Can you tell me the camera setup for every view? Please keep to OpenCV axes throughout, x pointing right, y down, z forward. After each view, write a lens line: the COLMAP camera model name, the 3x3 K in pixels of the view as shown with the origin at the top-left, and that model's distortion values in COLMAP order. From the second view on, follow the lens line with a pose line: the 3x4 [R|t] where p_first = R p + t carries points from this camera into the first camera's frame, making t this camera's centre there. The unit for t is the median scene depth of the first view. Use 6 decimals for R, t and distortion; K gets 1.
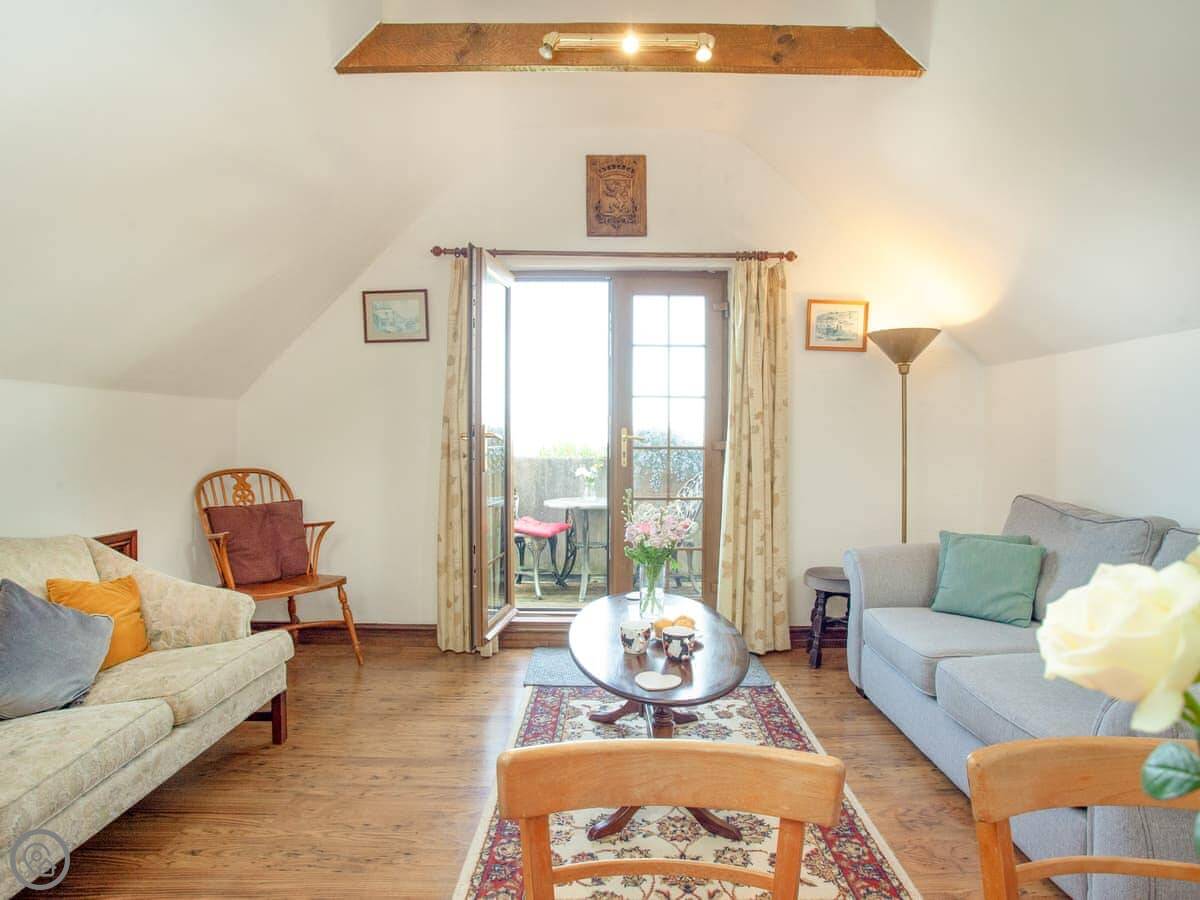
lens RADIAL K [[621.5, 0, 611.4], [0, 621.5, 470.8], [0, 0, 1]] dist [-0.054110, 0.001999]
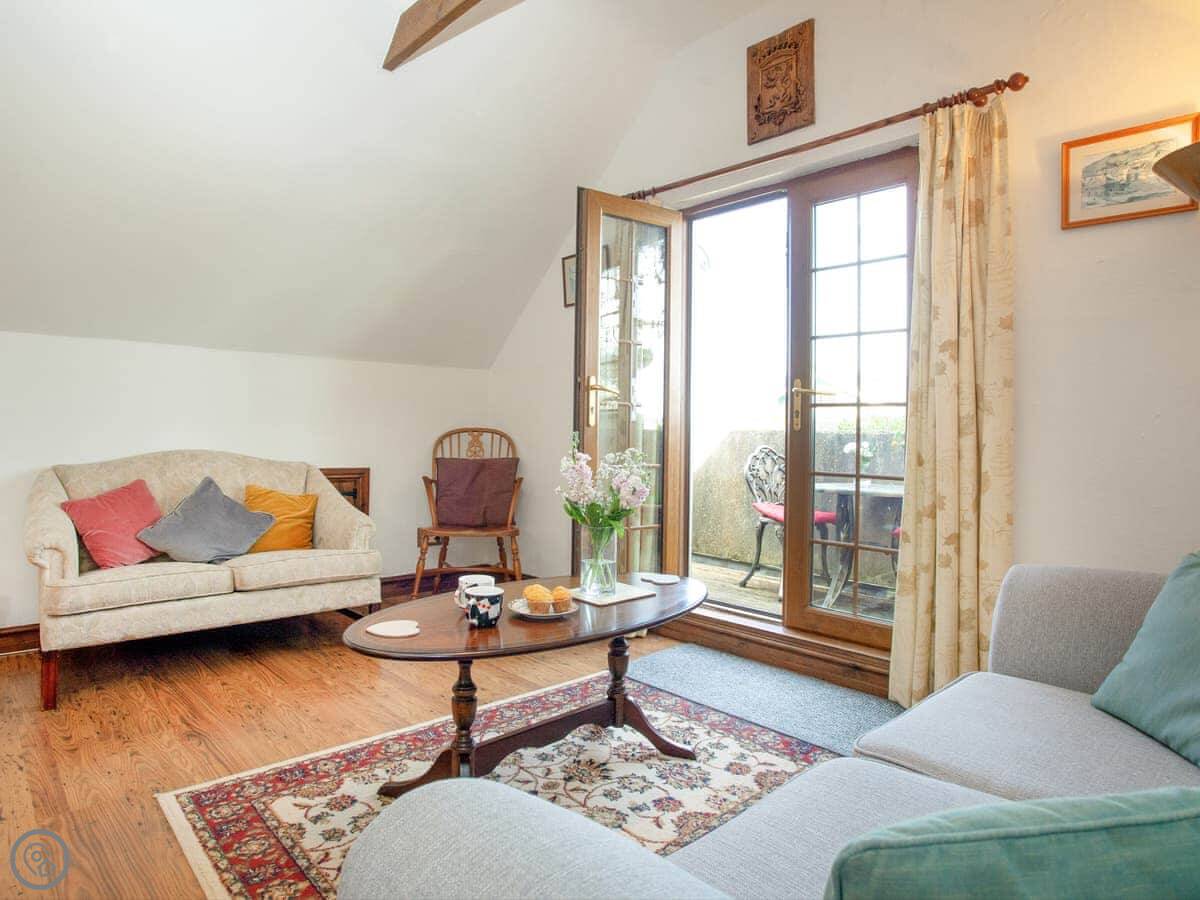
lens RADIAL K [[686.2, 0, 593.2], [0, 686.2, 441.8], [0, 0, 1]] dist [-0.060574, 0.023980]
pose [[0.690305, 0.017631, -0.723304, 0.478876], [-0.052470, 0.998291, -0.025742, 0.044080], [0.721614, 0.055721, 0.690050, 0.261559]]
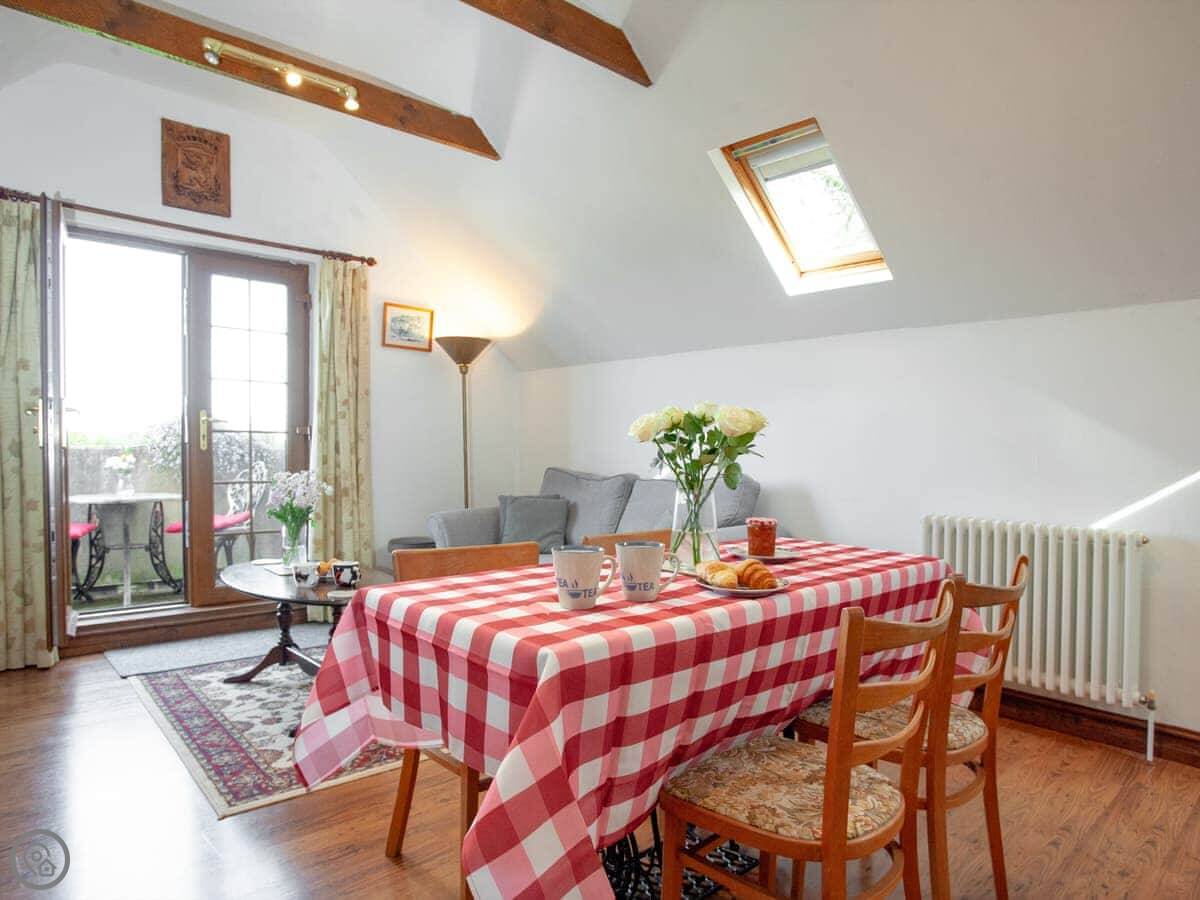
lens RADIAL K [[724.5, 0, 596.1], [0, 724.5, 473.5], [0, 0, 1]] dist [-0.034780, 0.004522]
pose [[0.755109, -0.016166, 0.655400, -0.262997], [0.026190, 0.999642, -0.005518, 0.054882], [-0.655076, 0.021331, 0.755261, -0.251755]]
